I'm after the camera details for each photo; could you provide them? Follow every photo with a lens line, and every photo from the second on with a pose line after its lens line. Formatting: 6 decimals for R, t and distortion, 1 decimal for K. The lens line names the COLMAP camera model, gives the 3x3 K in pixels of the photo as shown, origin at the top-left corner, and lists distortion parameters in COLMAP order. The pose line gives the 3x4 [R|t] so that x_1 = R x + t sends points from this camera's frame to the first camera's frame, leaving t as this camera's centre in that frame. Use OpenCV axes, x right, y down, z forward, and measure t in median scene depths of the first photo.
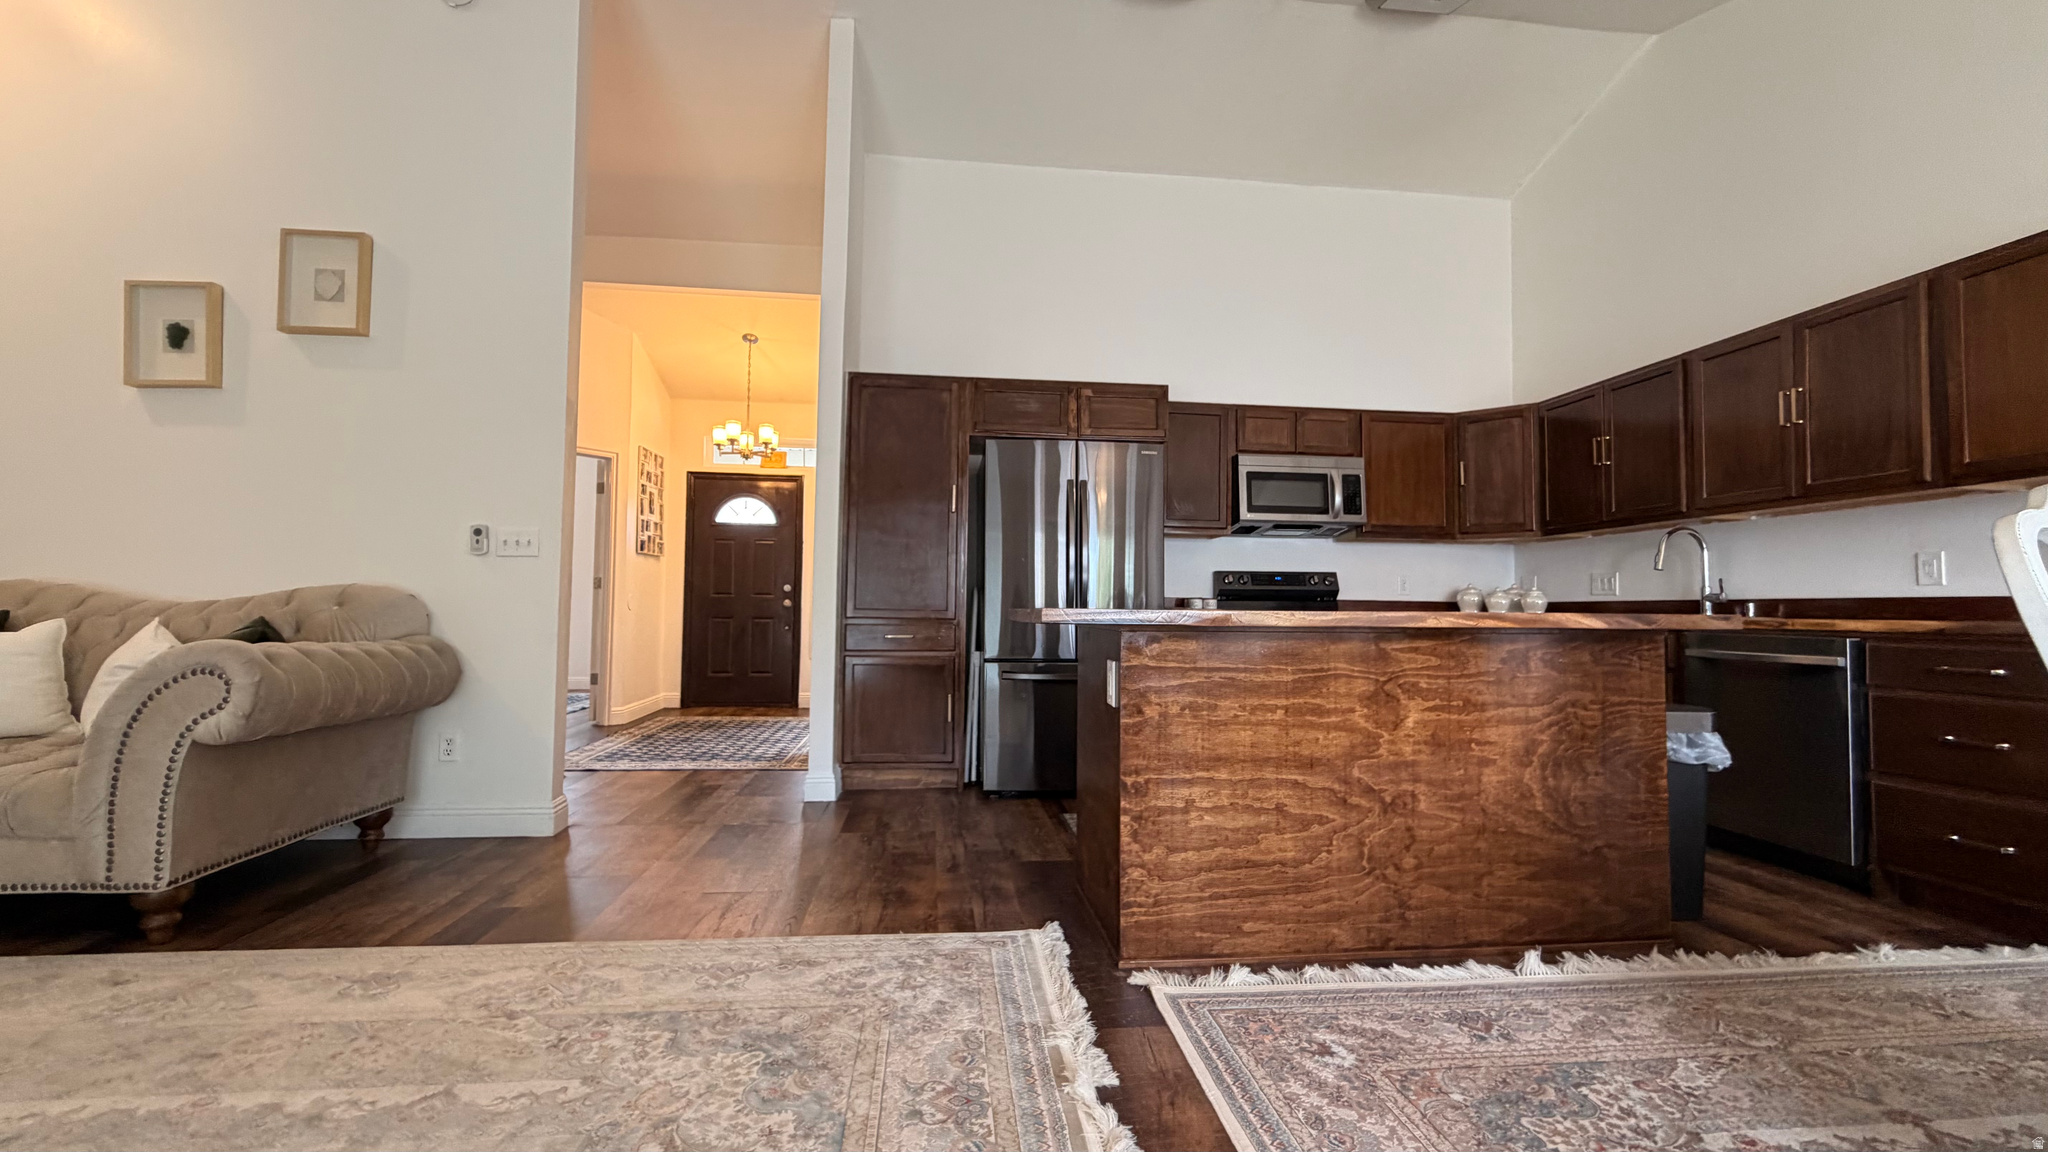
lens RADIAL K [[817.1, 0, 1017.0], [0, 817.1, 576.3], [0, 0, 1]] dist [0.000849, 0.000118]
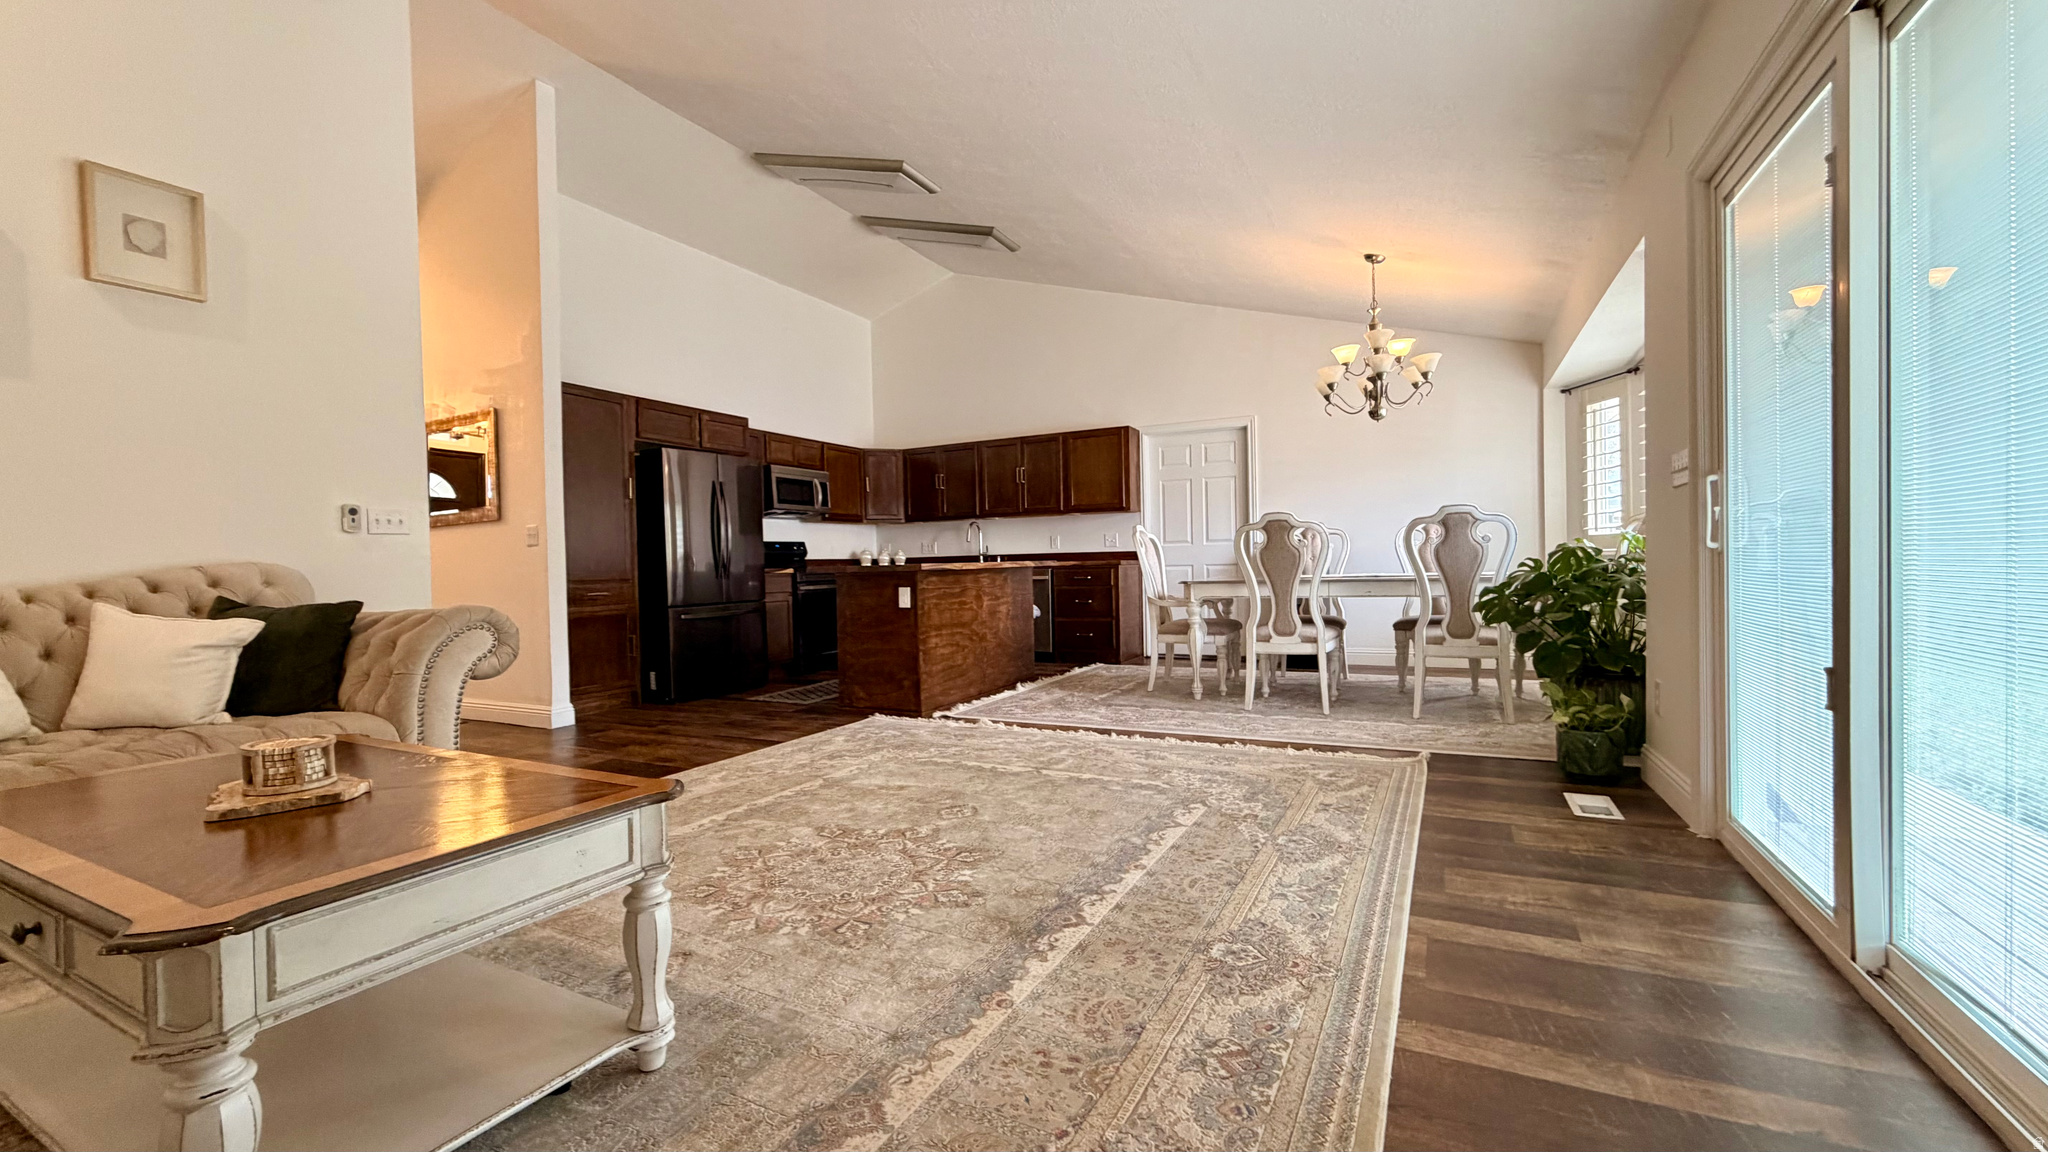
lens RADIAL K [[817.1, 0, 1023.5], [0, 817.1, 577.5], [0, 0, 1]] dist [0.000849, 0.000118]
pose [[0.545665, -0.039576, 0.837069, -1.128943], [-0.003003, 0.998785, 0.049180, -0.023893], [-0.837998, -0.029349, 0.544883, -0.344872]]
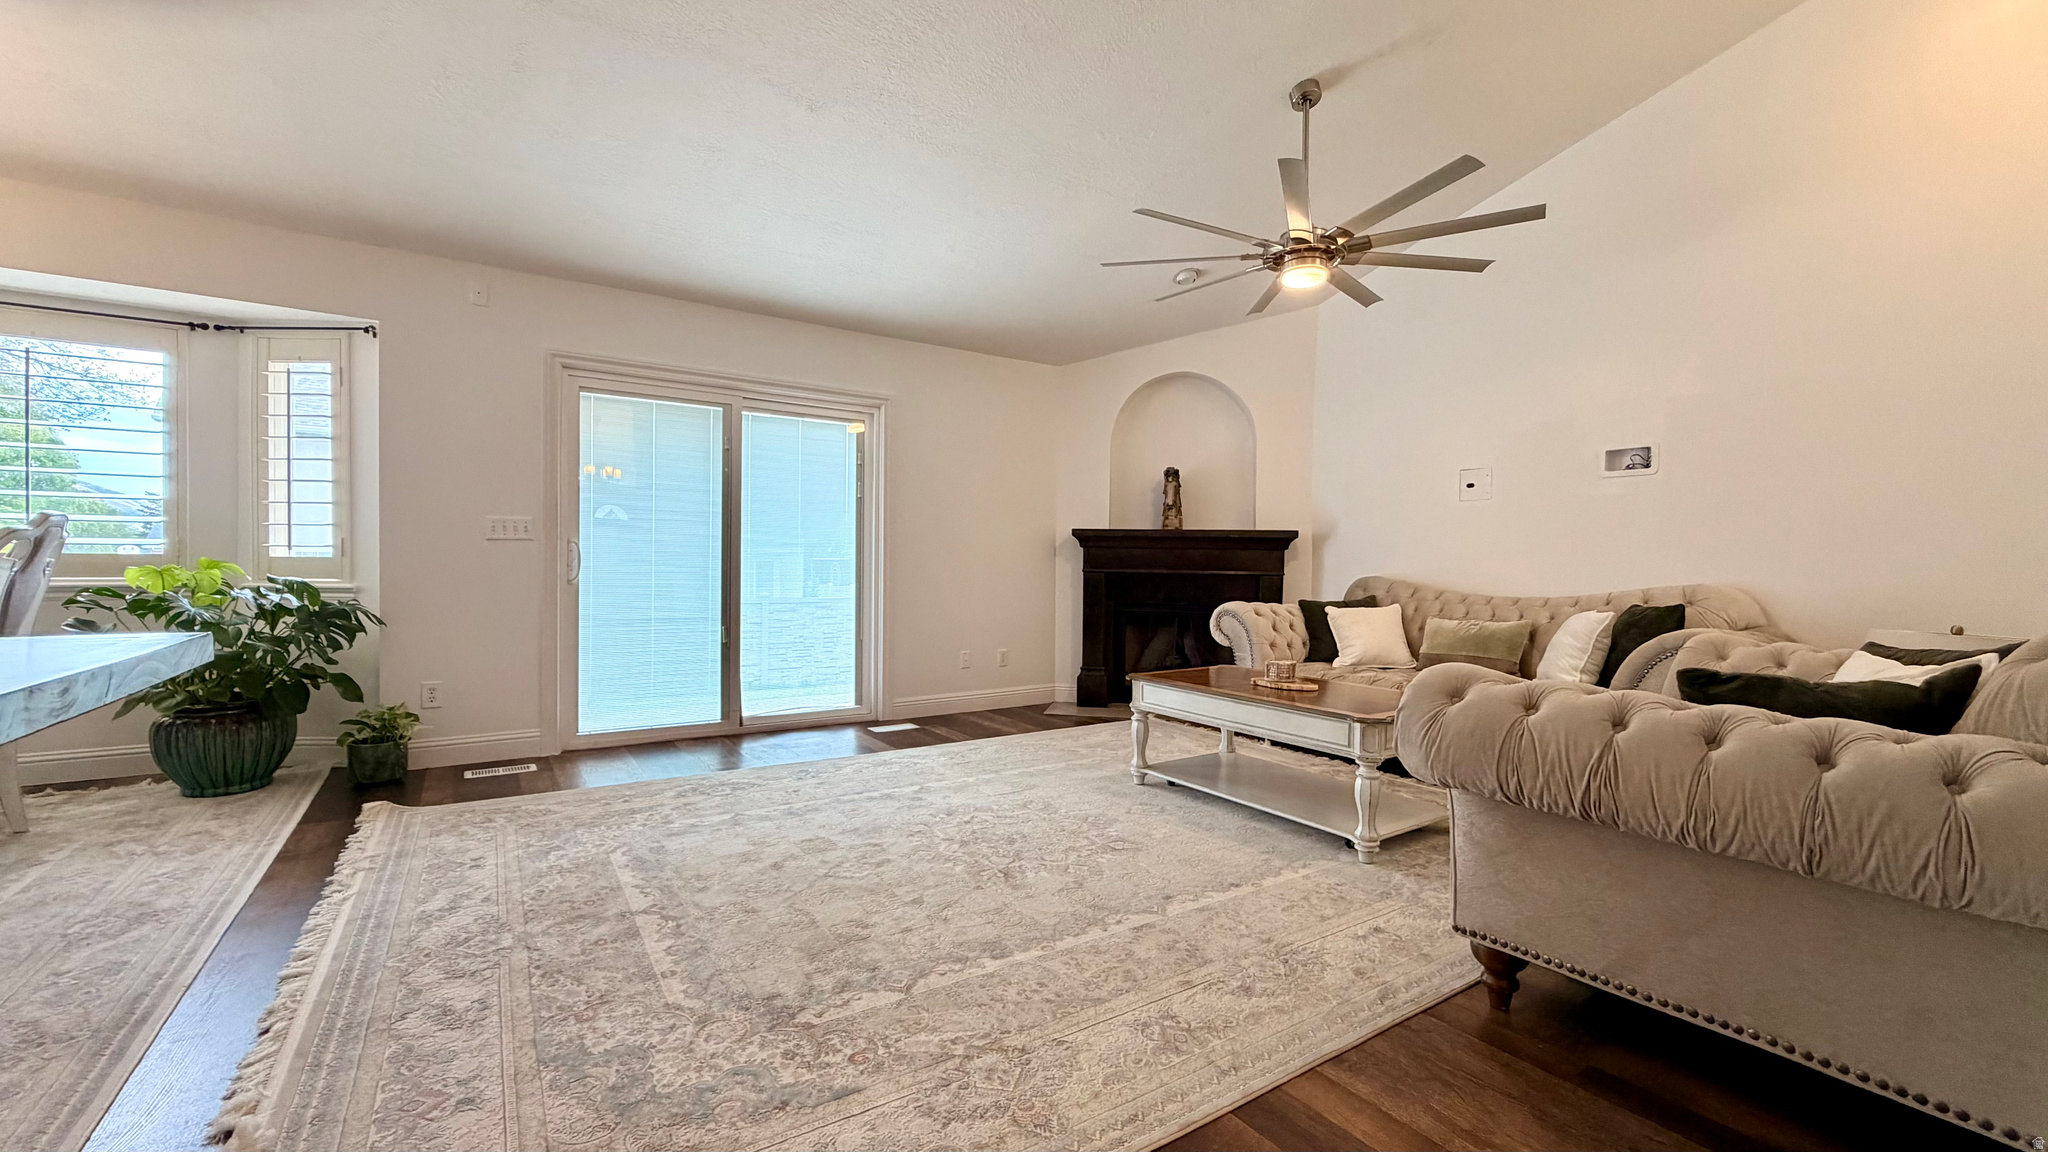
lens RADIAL K [[817.1, 0, 1016.0], [0, 817.1, 566.0], [0, 0, 1]] dist [0.000849, 0.000118]
pose [[-0.885682, -0.024591, -0.463641, -0.121525], [-0.006663, 0.999167, -0.040266, 0.011330], [0.464245, -0.032574, -0.885108, 1.093066]]
